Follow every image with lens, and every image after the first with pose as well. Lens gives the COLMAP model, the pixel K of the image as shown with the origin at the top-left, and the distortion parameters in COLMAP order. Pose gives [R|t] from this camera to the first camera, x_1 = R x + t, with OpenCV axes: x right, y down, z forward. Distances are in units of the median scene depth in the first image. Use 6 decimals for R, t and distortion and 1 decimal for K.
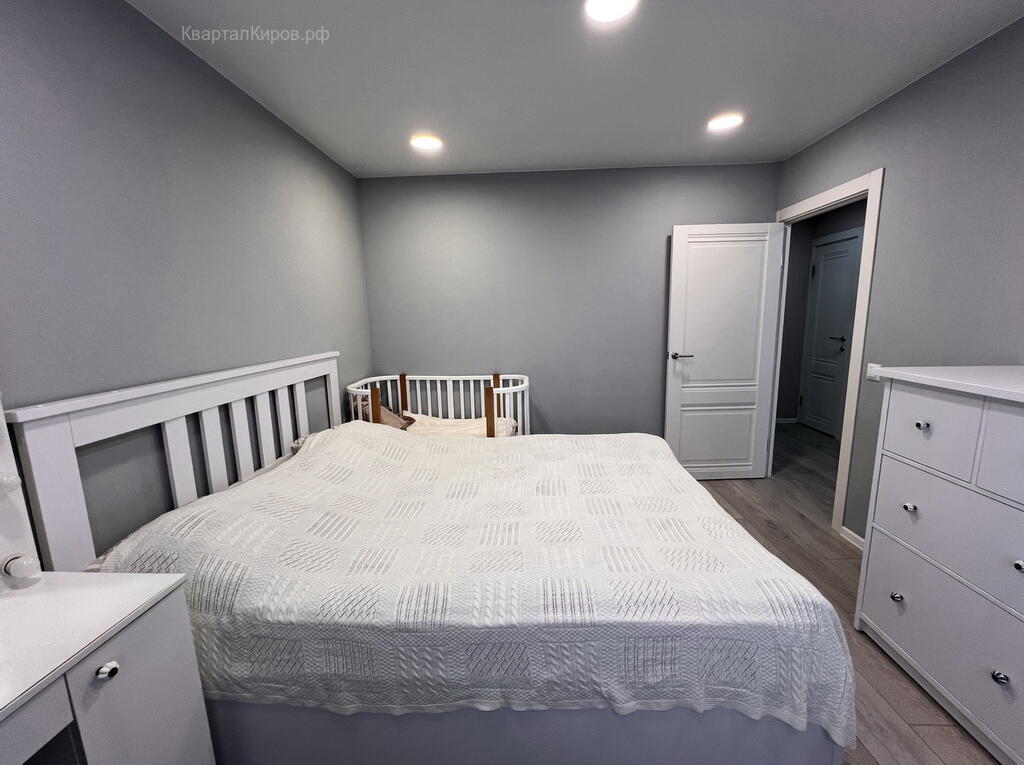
lens RADIAL K [[413.2, 0, 505.4], [0, 413.2, 381.2], [0, 0, 1]] dist [-0.003313, 0.000747]
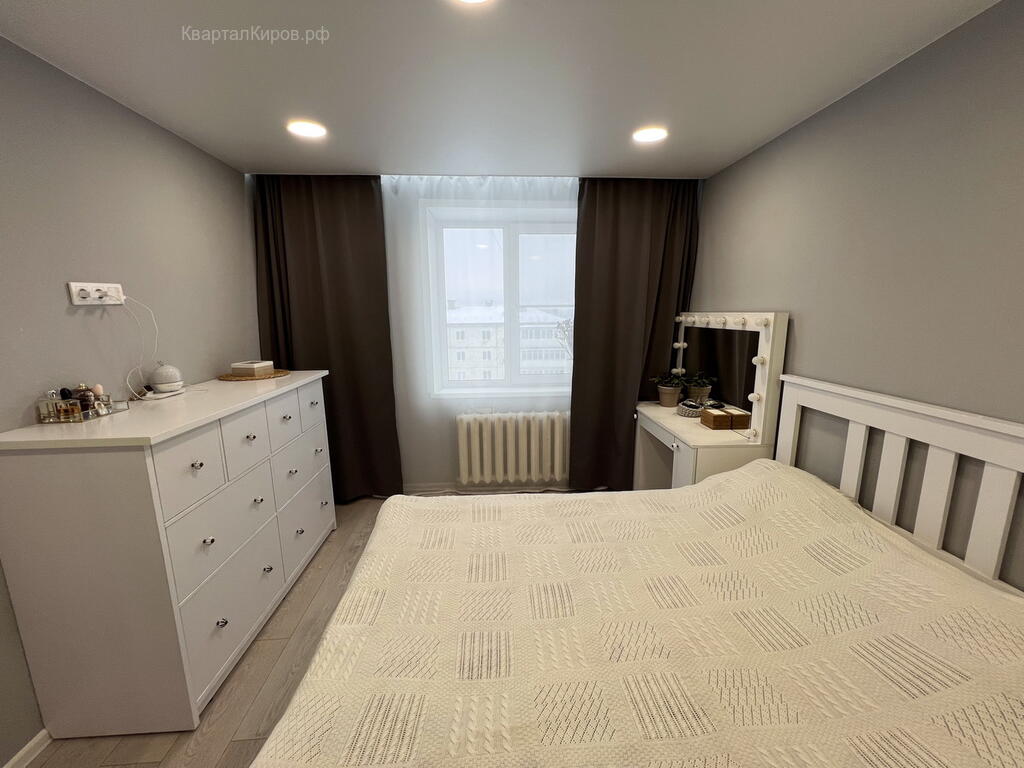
lens RADIAL K [[413.2, 0, 510.4], [0, 413.2, 383.4], [0, 0, 1]] dist [-0.003313, 0.000747]
pose [[-0.992950, 0.051357, -0.106826, 0.174727], [0.013299, 0.943836, 0.330146, -0.241634], [0.117781, 0.326398, -0.937866, 1.134126]]
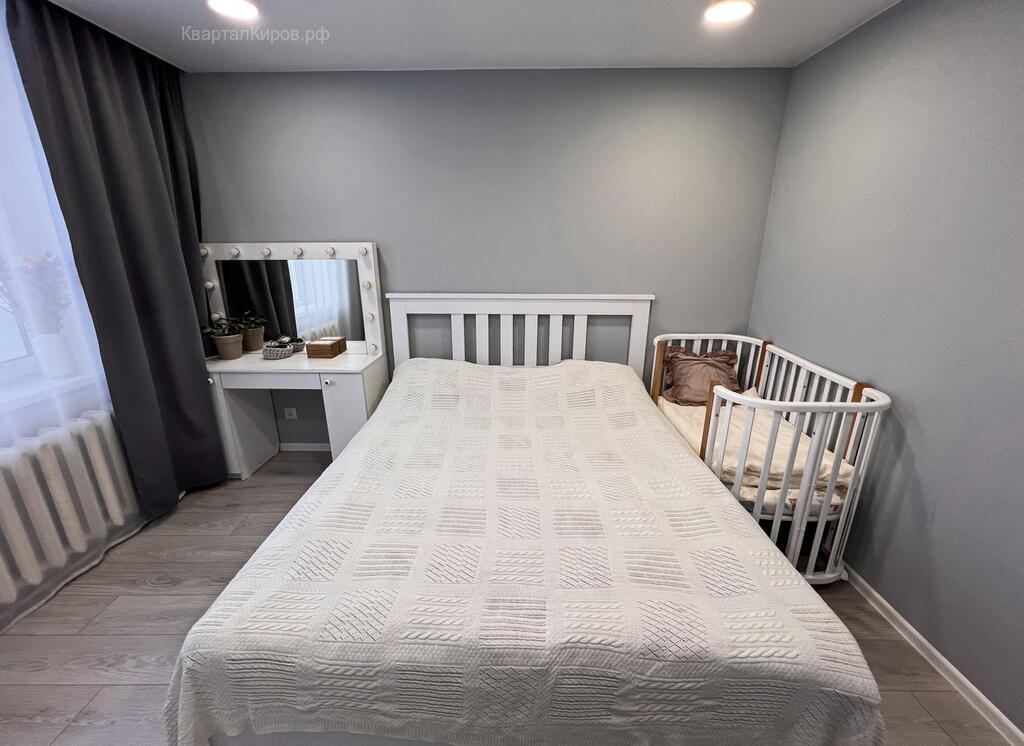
lens RADIAL K [[424.6, 0, 513.2], [0, 424.6, 372.5], [0, 0, 1]] dist [-0.001496, 0.000270]
pose [[0.038176, 0.320400, -0.946513, 0.635836], [-0.160504, 0.936871, 0.310663, -0.171942], [0.986297, 0.140059, 0.087192, 0.652316]]
